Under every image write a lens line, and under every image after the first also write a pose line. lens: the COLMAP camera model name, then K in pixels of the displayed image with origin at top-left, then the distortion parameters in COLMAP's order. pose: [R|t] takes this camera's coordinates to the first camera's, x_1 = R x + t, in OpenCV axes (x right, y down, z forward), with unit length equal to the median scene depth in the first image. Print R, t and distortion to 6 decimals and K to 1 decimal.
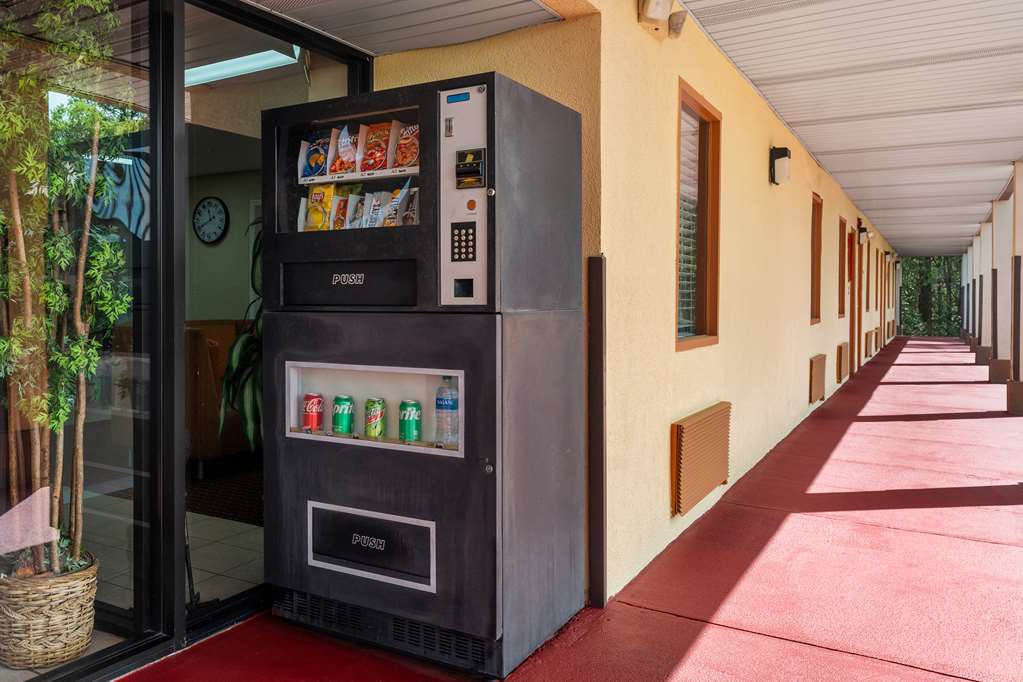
lens RADIAL K [[598.5, 0, 516.9], [0, 598.5, 302.5], [0, 0, 1]] dist [0.006299, -0.002647]
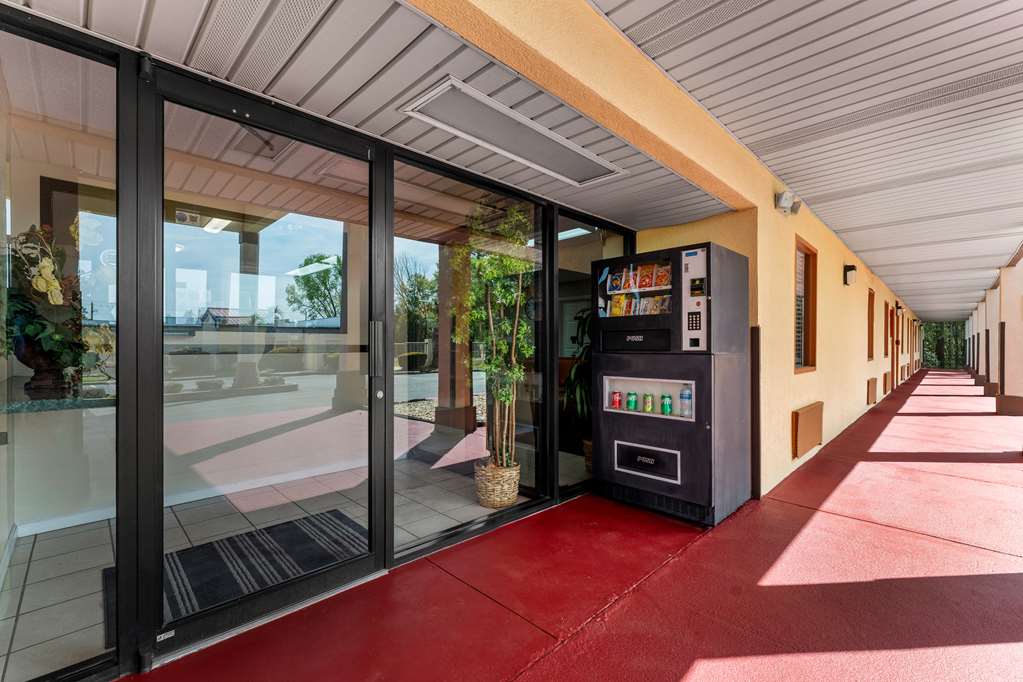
lens RADIAL K [[434.9, 0, 510.2], [0, 434.9, 344.7], [0, 0, 1]] dist [-0.000301, 0.000268]
pose [[0.985066, -0.000752, -0.172173, -0.442040], [-0.000217, 0.999984, -0.005611, -0.007112], [0.172175, 0.005564, 0.985051, -0.608562]]
